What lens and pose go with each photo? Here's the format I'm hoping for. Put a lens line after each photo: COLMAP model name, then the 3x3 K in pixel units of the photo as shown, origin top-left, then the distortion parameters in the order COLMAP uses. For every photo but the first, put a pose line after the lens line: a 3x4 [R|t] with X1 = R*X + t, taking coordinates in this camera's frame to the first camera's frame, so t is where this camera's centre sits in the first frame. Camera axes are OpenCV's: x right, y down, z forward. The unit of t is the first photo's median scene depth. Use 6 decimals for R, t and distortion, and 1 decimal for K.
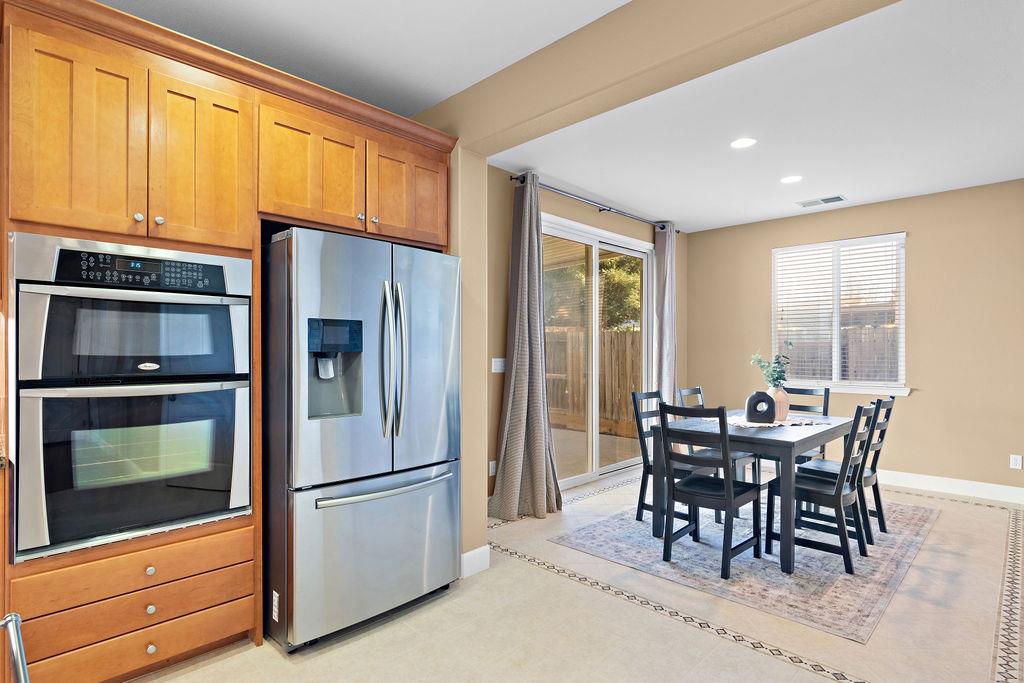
lens RADIAL K [[531.1, 0, 508.2], [0, 531.1, 350.7], [0, 0, 1]] dist [0.000435, 0.001713]
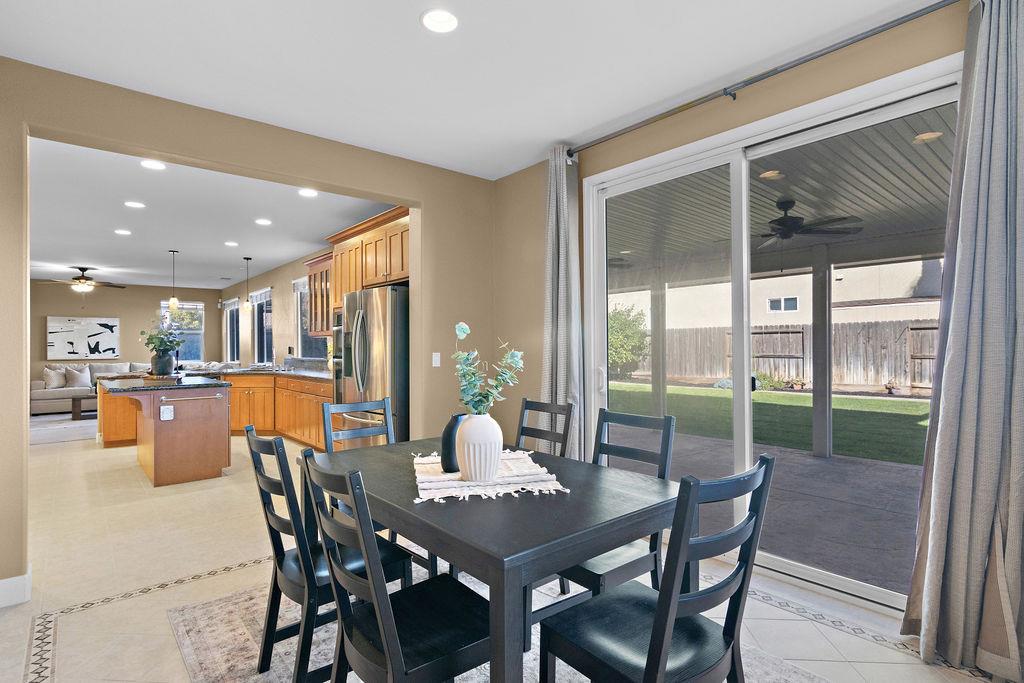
lens RADIAL K [[511.7, 0, 508.5], [0, 511.7, 343.6], [0, 0, 1]] dist [-0.000907, -0.000139]
pose [[-0.094641, -0.006803, -0.995488, 1.505860], [0.008056, 0.999939, -0.007599, 0.008160], [0.995479, -0.008738, -0.094580, 1.637874]]
